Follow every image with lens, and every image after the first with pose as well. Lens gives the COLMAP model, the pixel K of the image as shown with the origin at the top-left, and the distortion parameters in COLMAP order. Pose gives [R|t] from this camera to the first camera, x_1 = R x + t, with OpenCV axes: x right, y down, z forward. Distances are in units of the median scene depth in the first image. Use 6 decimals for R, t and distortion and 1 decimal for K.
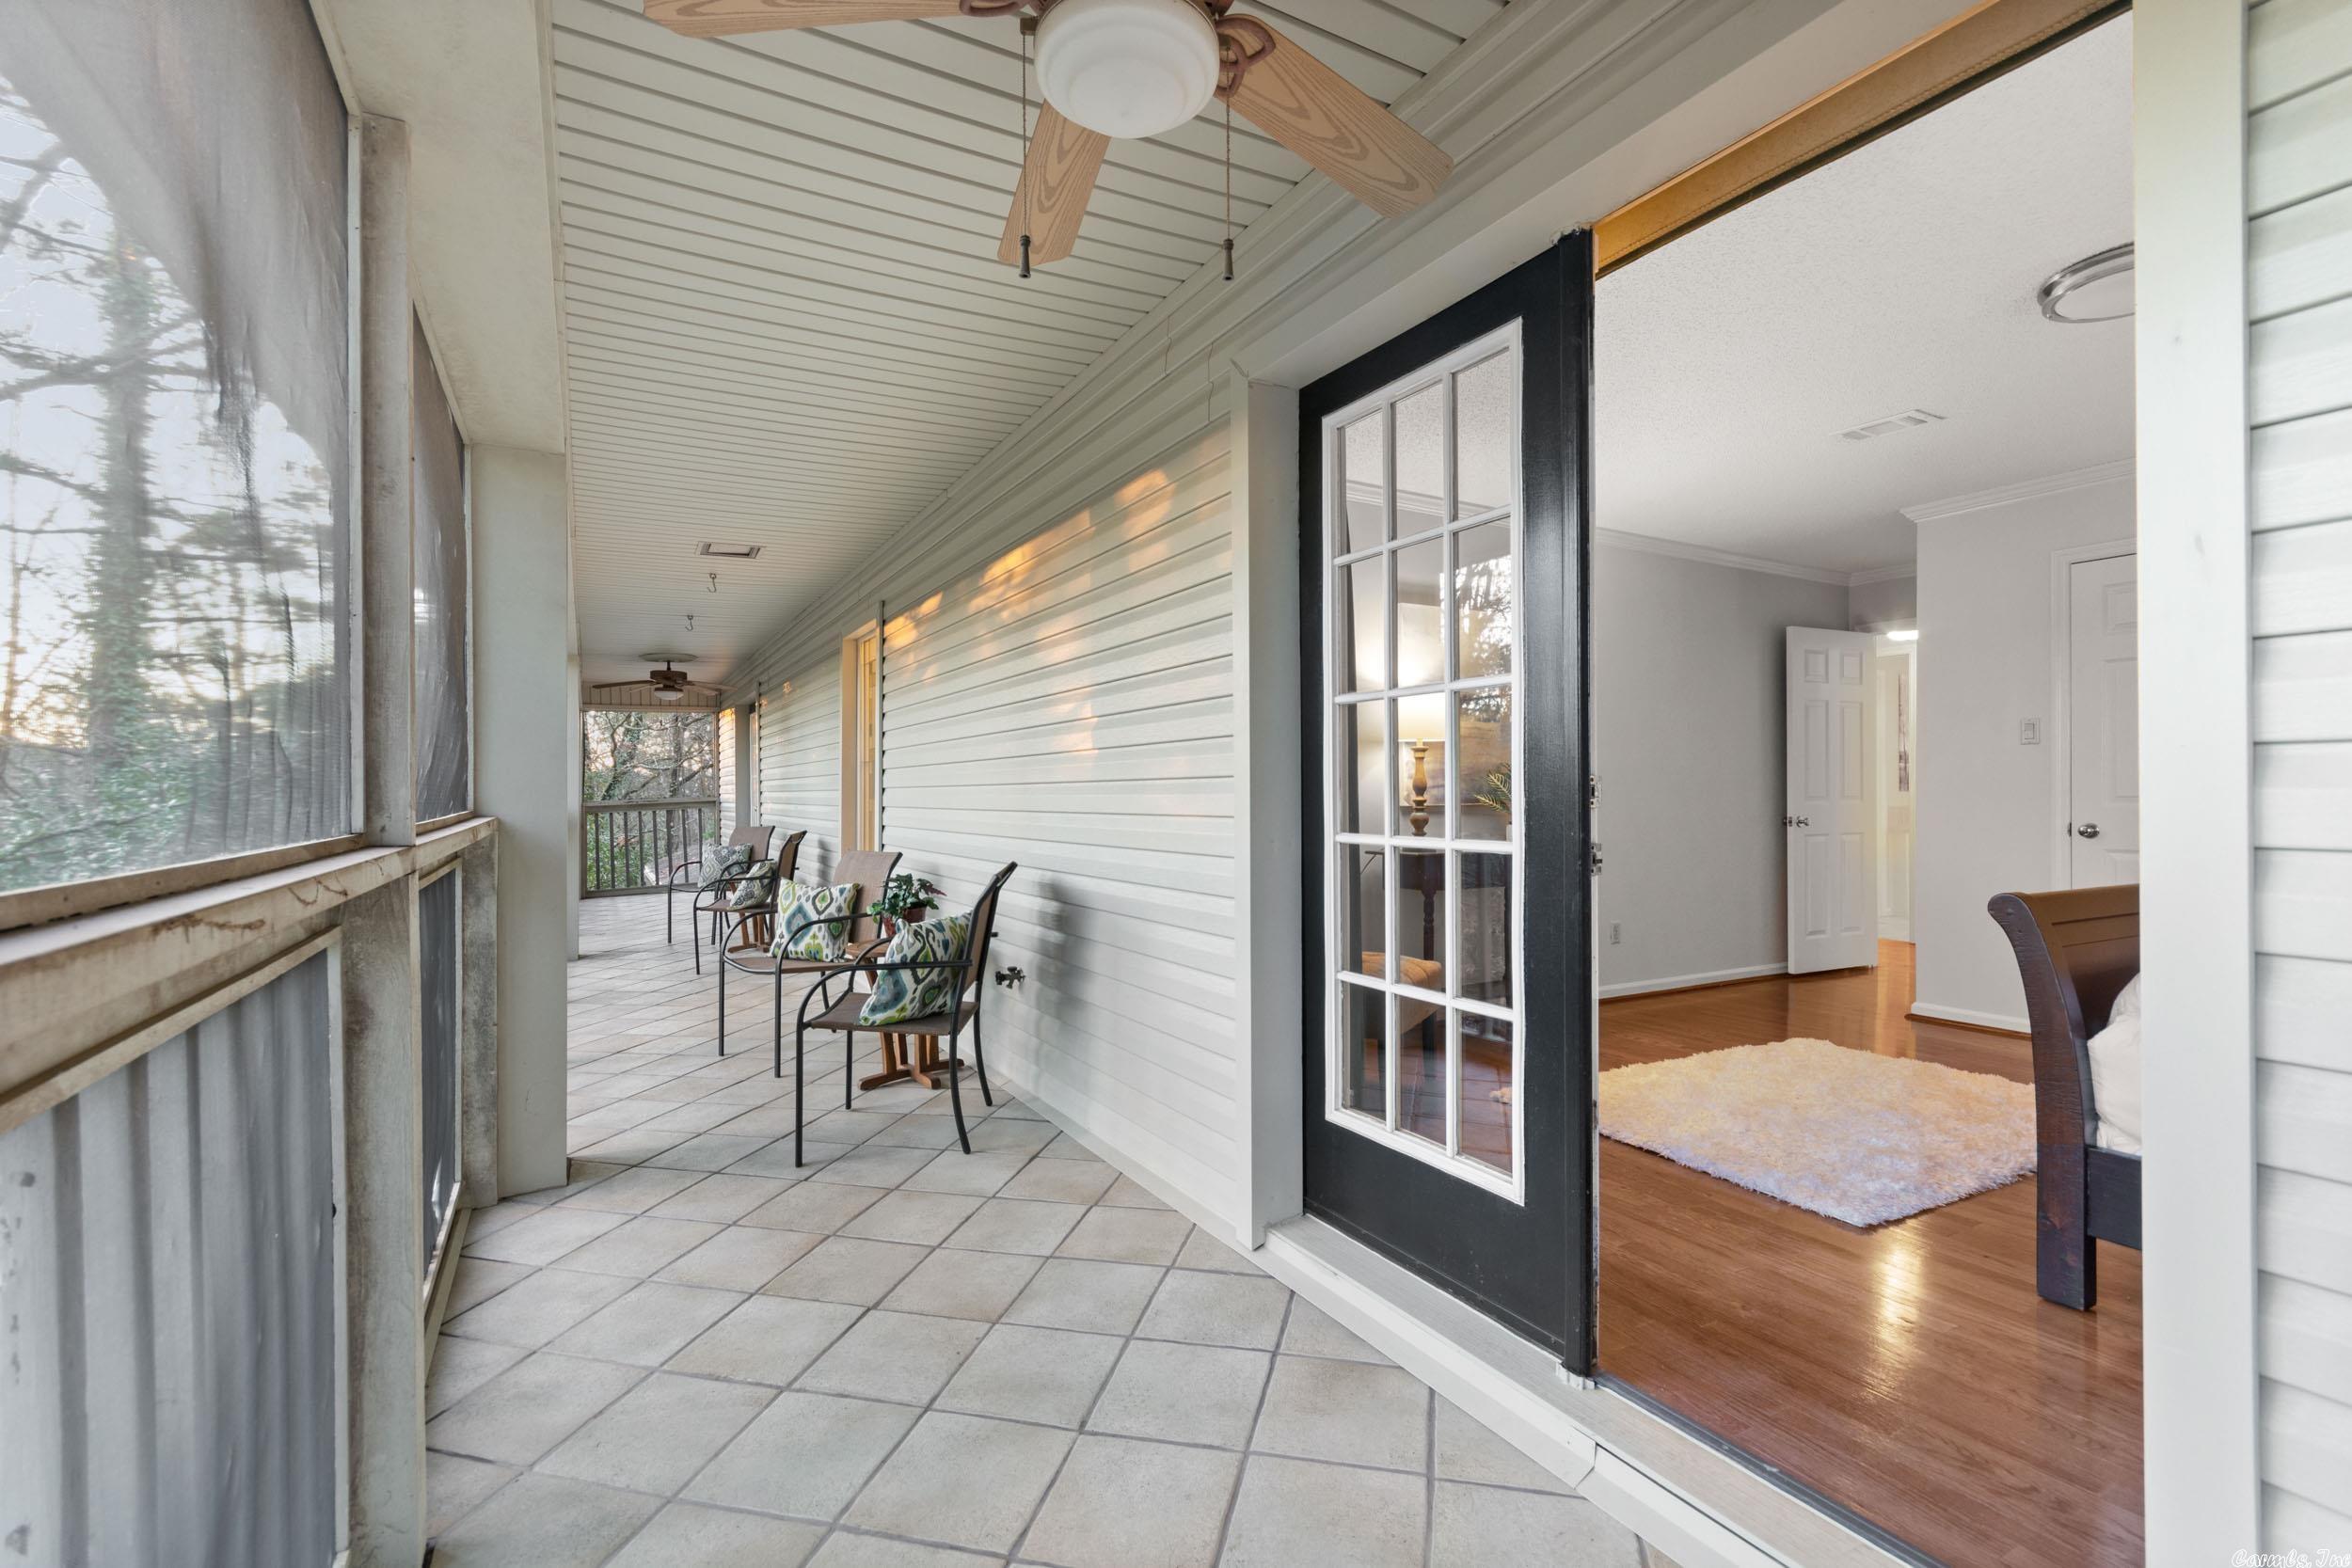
lens RADIAL K [[1053.4, 0, 1170.5], [0, 1053.4, 792.5], [0, 0, 1]] dist [0.001465, -0.001334]
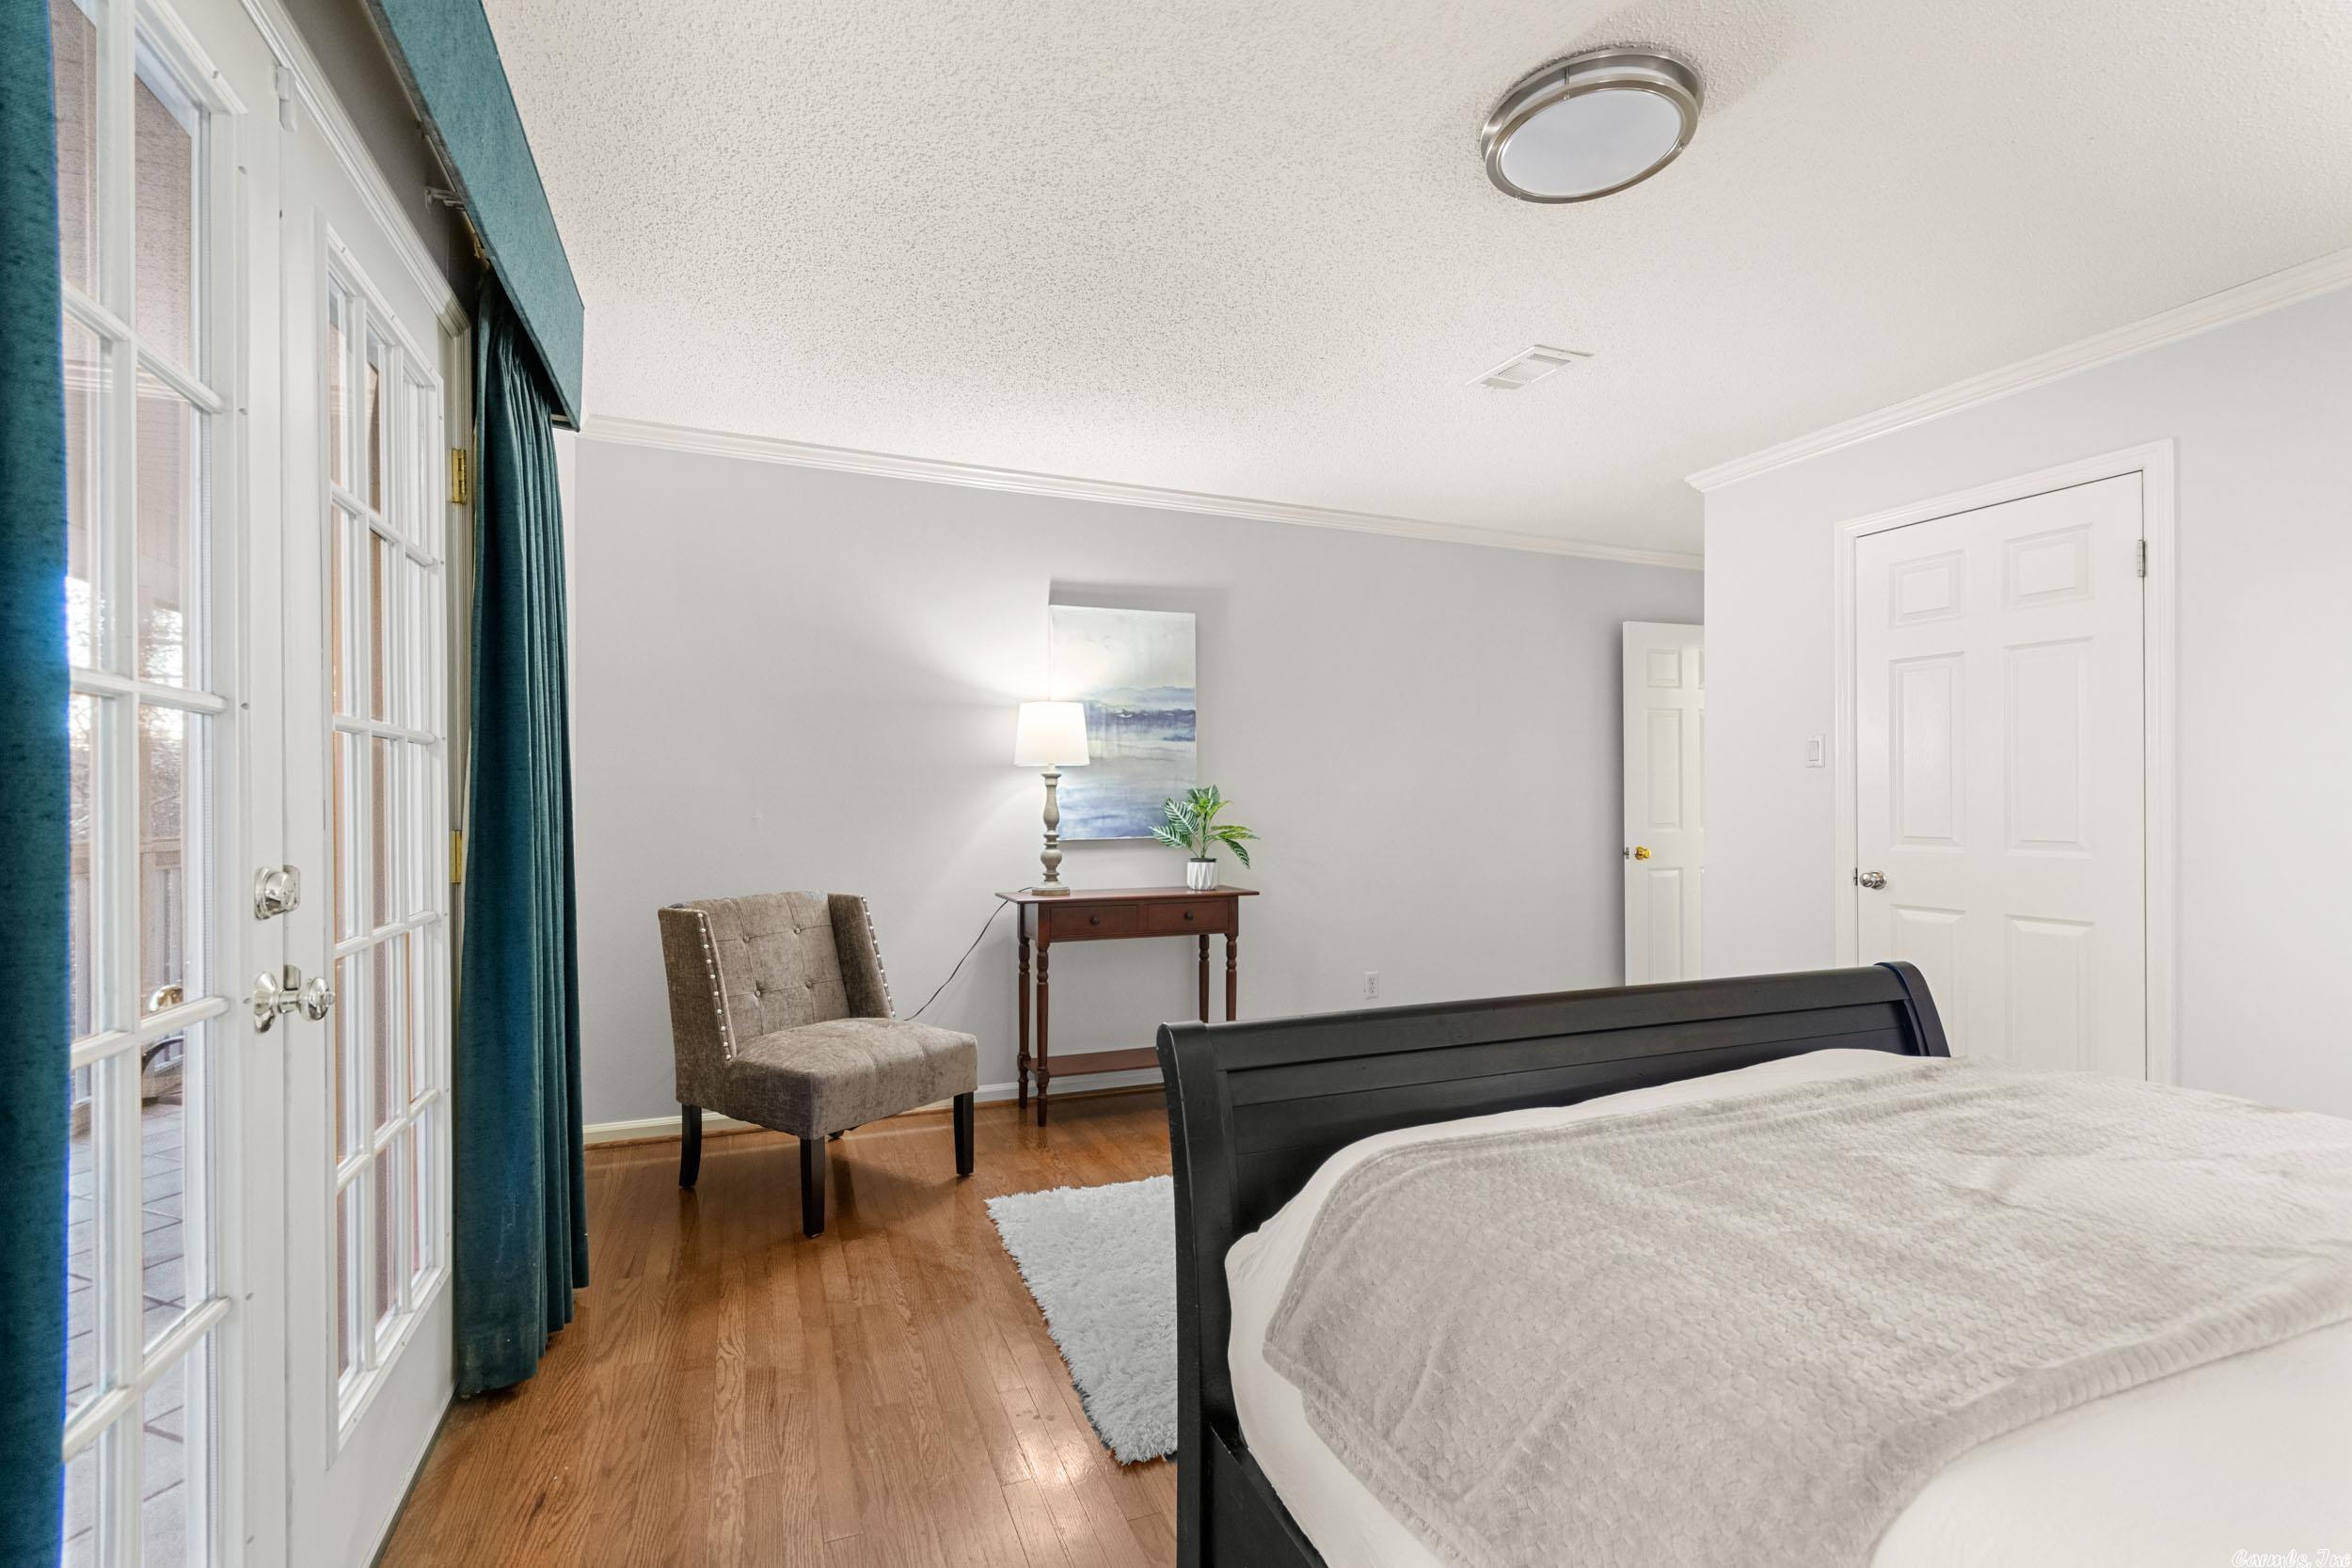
lens RADIAL K [[1053.4, 0, 1172.8], [0, 1053.4, 789.6], [0, 0, 1]] dist [0.001465, -0.001334]
pose [[0.993638, 0.000422, -0.112622, 0.359382], [-0.000796, 0.999994, -0.003271, -0.022244], [0.112620, 0.003340, 0.993633, 0.135972]]
